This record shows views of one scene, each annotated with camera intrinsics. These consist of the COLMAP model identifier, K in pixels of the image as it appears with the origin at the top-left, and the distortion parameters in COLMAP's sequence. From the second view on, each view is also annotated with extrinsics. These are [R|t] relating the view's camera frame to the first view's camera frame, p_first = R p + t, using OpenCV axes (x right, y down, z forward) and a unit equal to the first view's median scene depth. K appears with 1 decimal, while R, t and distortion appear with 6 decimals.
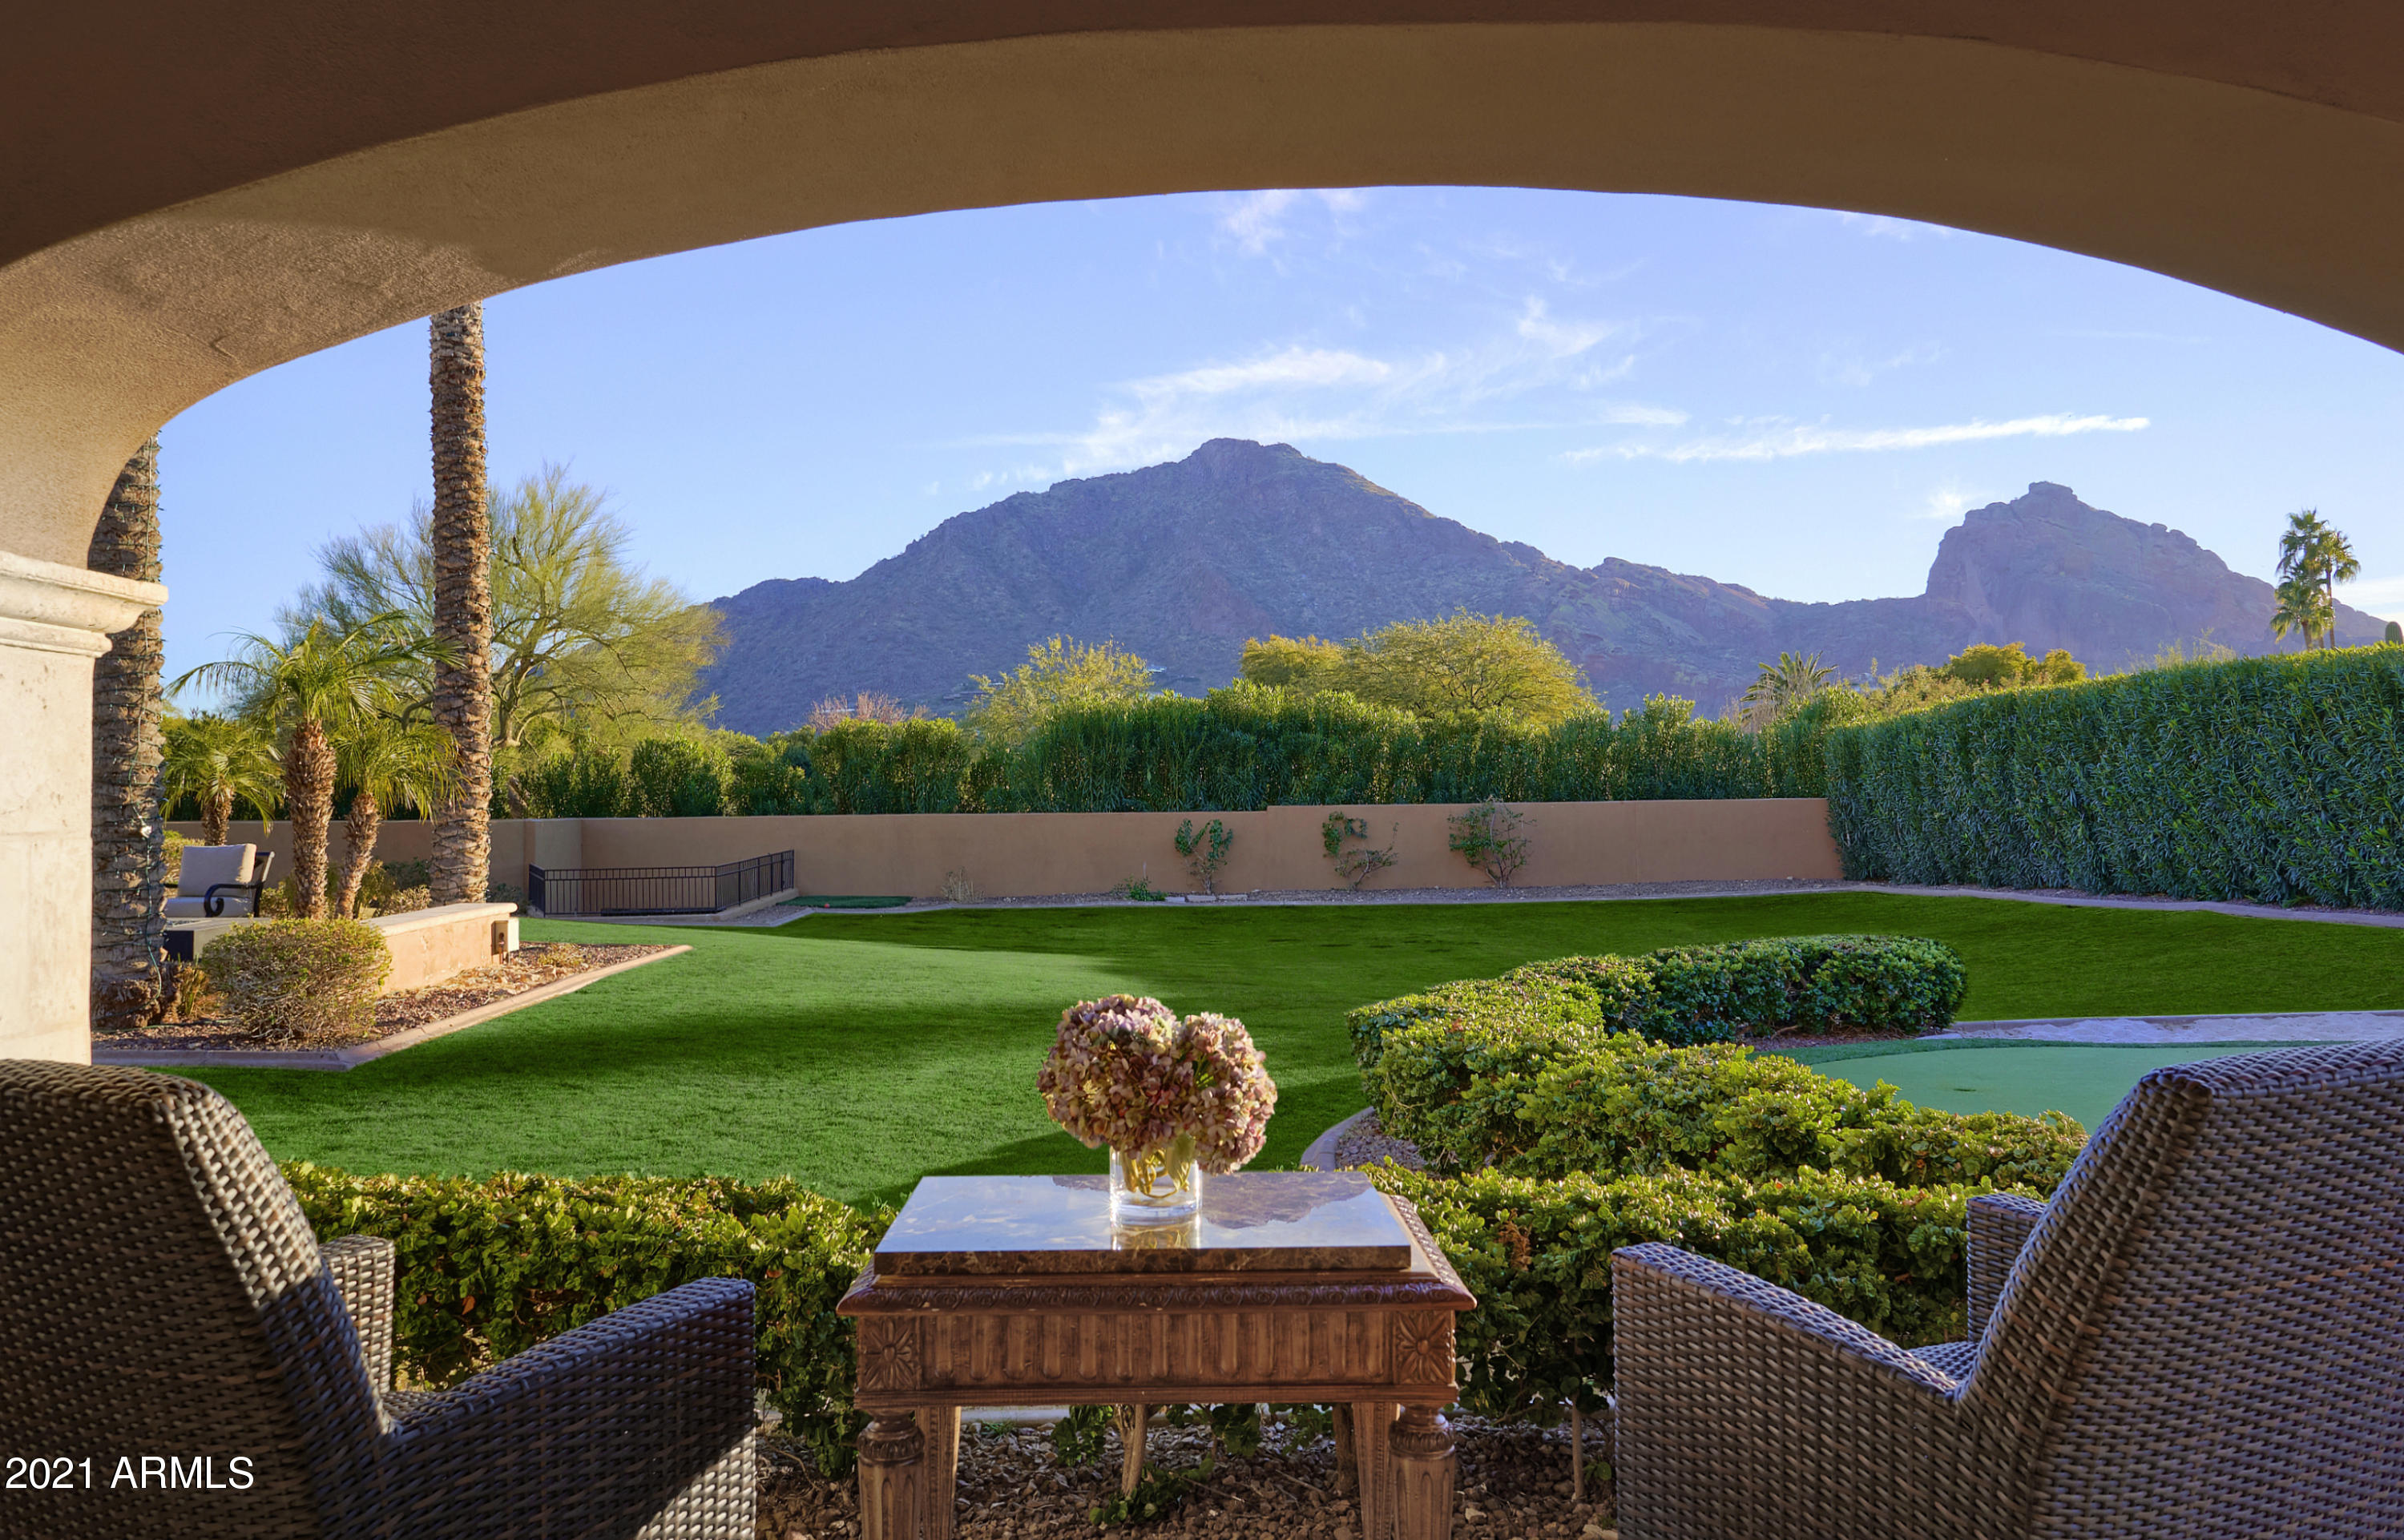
lens RADIAL K [[1993.6, 0, 1202.0], [0, 1993.6, 770.0], [0, 0, 1]] dist [0.005333, 0.001571]
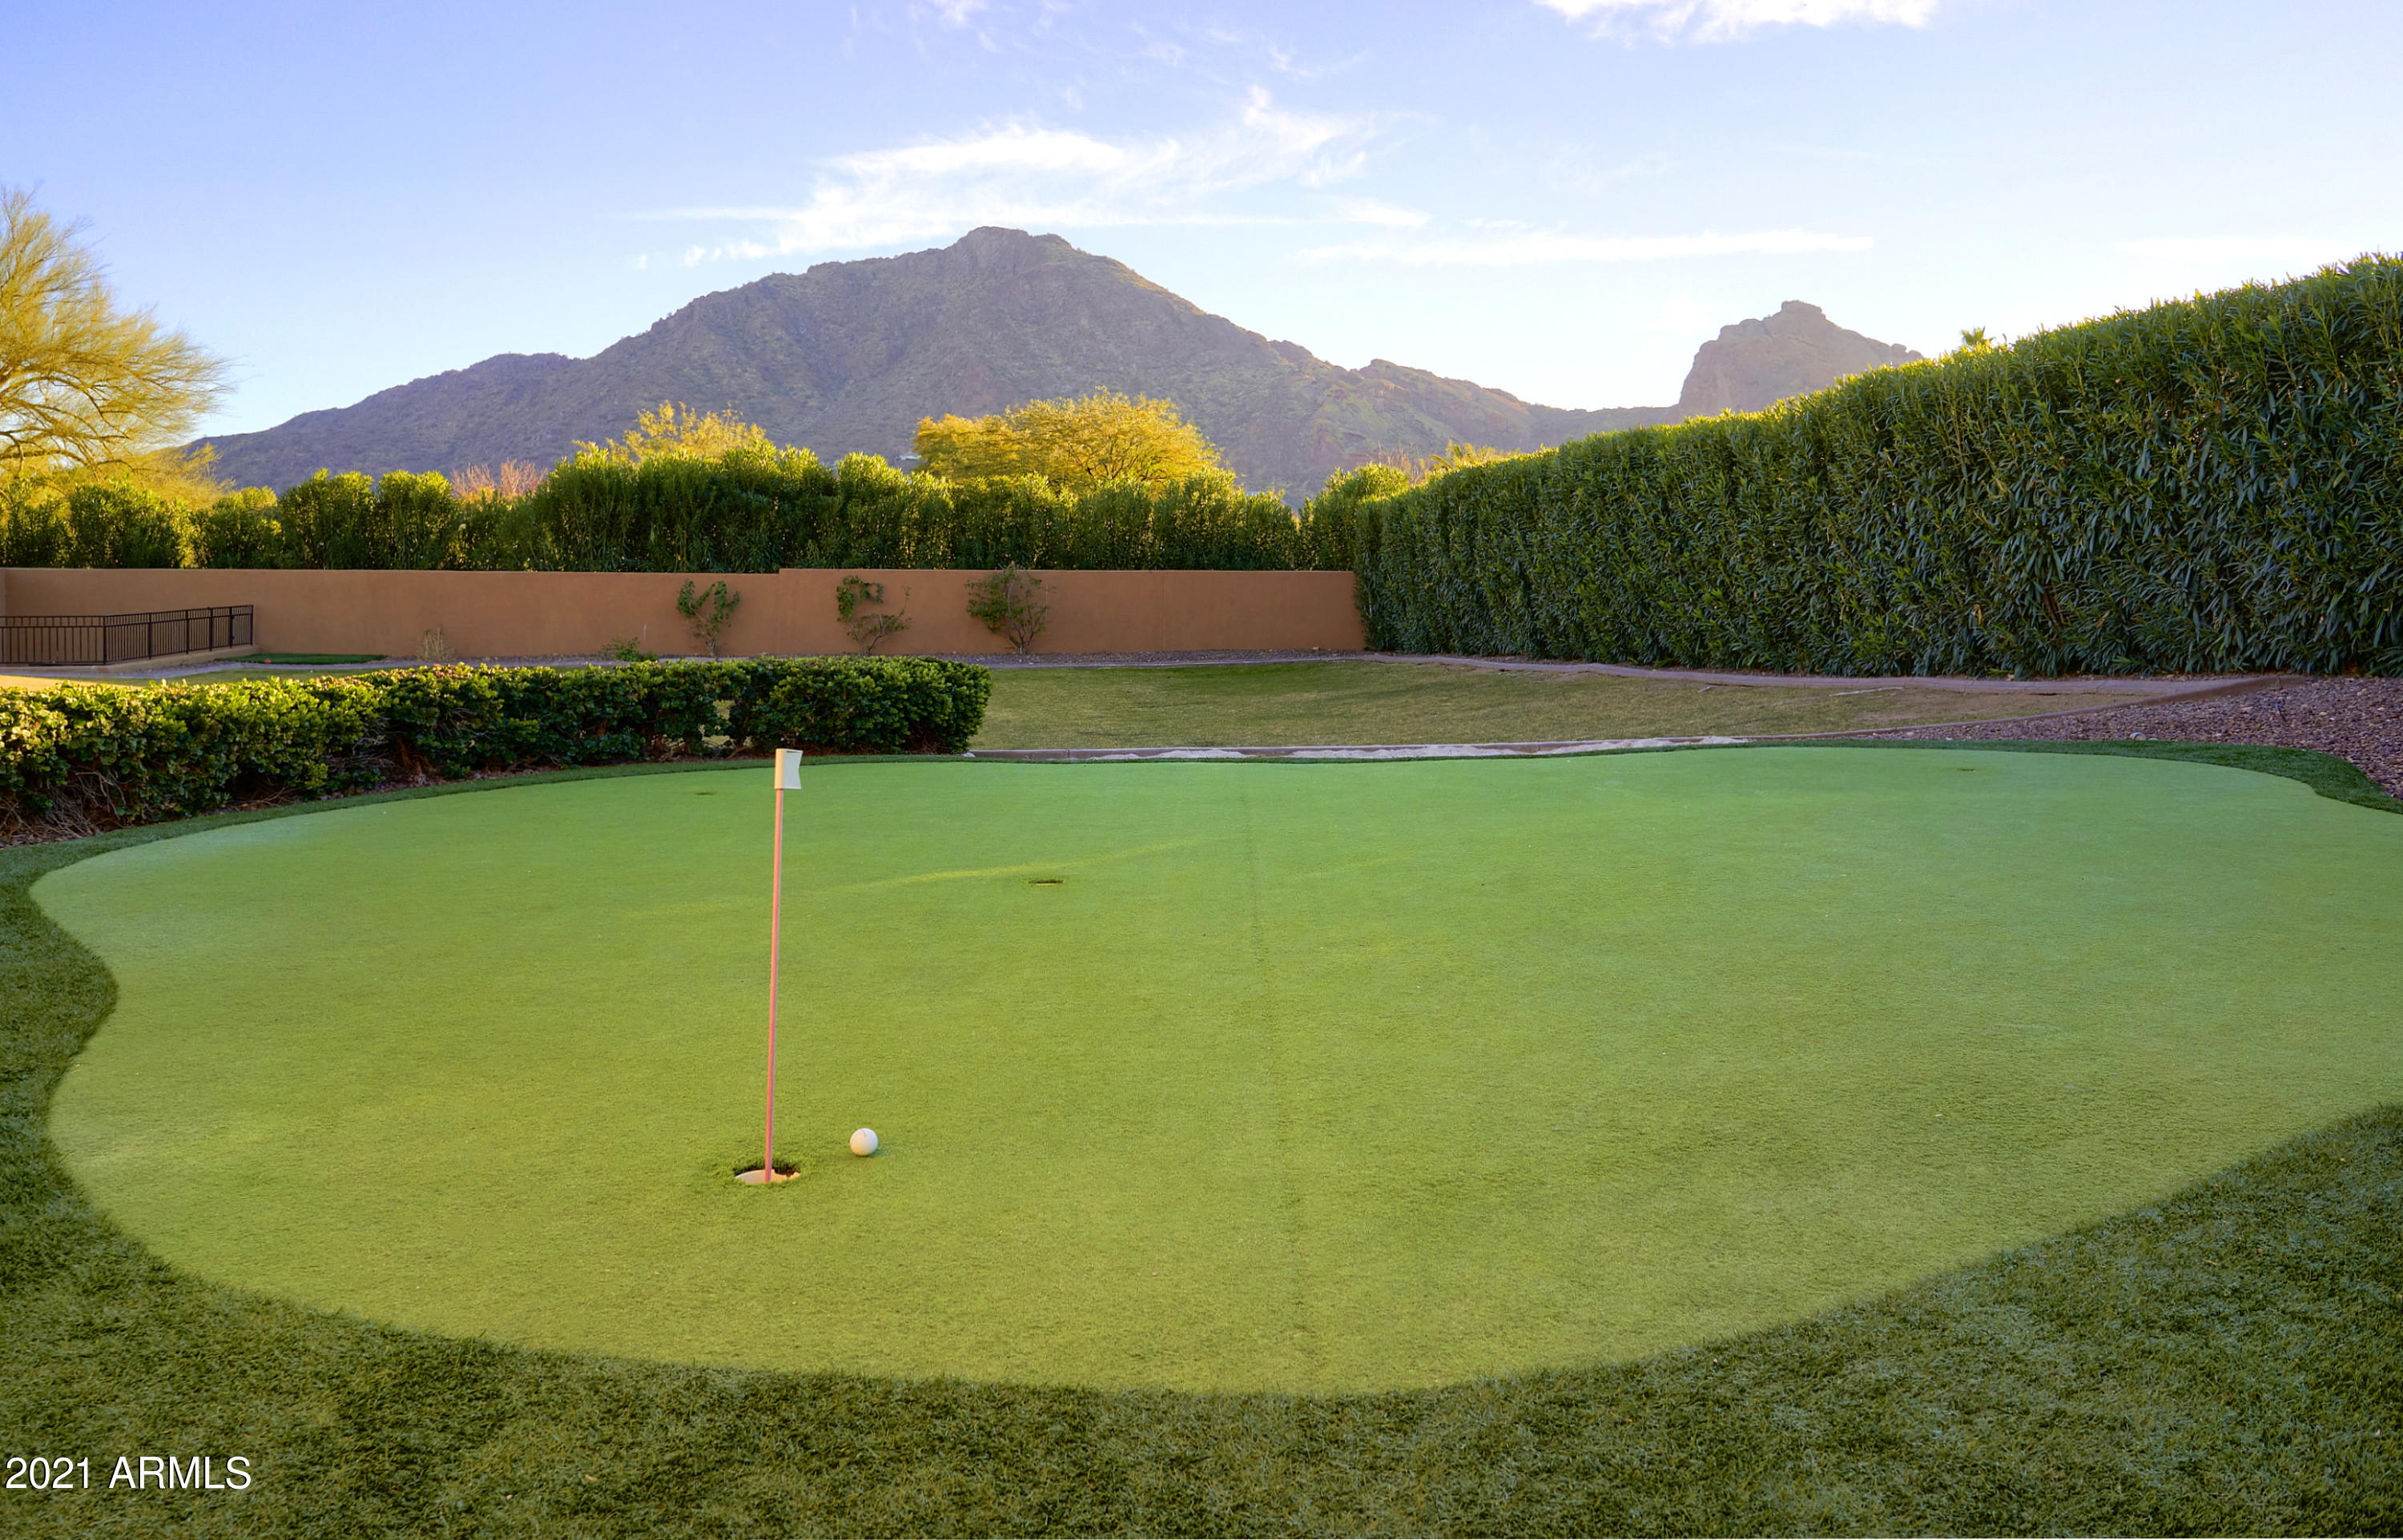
lens RADIAL K [[1929.6, 0, 1201.5], [0, 1929.6, 770.0], [0, 0, 1]] dist [-0.001958, 0.001456]
pose [[0.992857, 0.002316, 0.119290, 0.119068], [-0.015172, 0.994146, 0.106978, 0.011062], [-0.118344, -0.108024, 0.987079, 0.015519]]
